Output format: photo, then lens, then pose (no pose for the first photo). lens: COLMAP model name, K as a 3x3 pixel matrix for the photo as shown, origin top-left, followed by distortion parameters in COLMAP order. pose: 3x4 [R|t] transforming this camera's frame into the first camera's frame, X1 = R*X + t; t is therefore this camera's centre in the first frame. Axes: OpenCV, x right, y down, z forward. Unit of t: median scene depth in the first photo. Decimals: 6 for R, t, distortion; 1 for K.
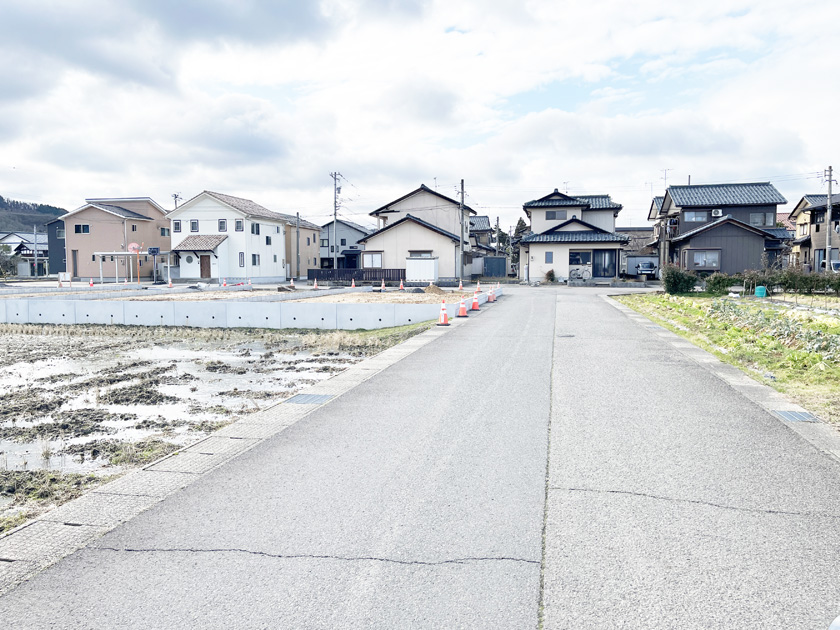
lens RADIAL K [[635.5, 0, 419.3], [0, 635.5, 316.4], [0, 0, 1]] dist [0.067037, -0.090765]
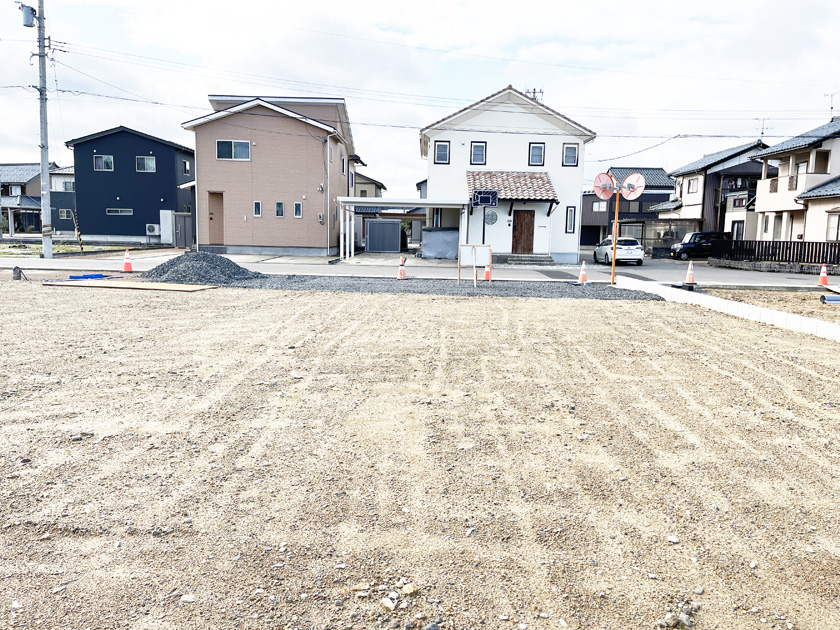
lens RADIAL K [[635.5, 0, 421.0], [0, 635.5, 313.0], [0, 0, 1]] dist [0.067037, -0.090765]
pose [[0.977318, -0.008535, 0.211603, -0.518965], [-0.008380, 0.996846, 0.078912, -0.050525], [-0.211609, -0.078895, 0.974165, 0.486388]]
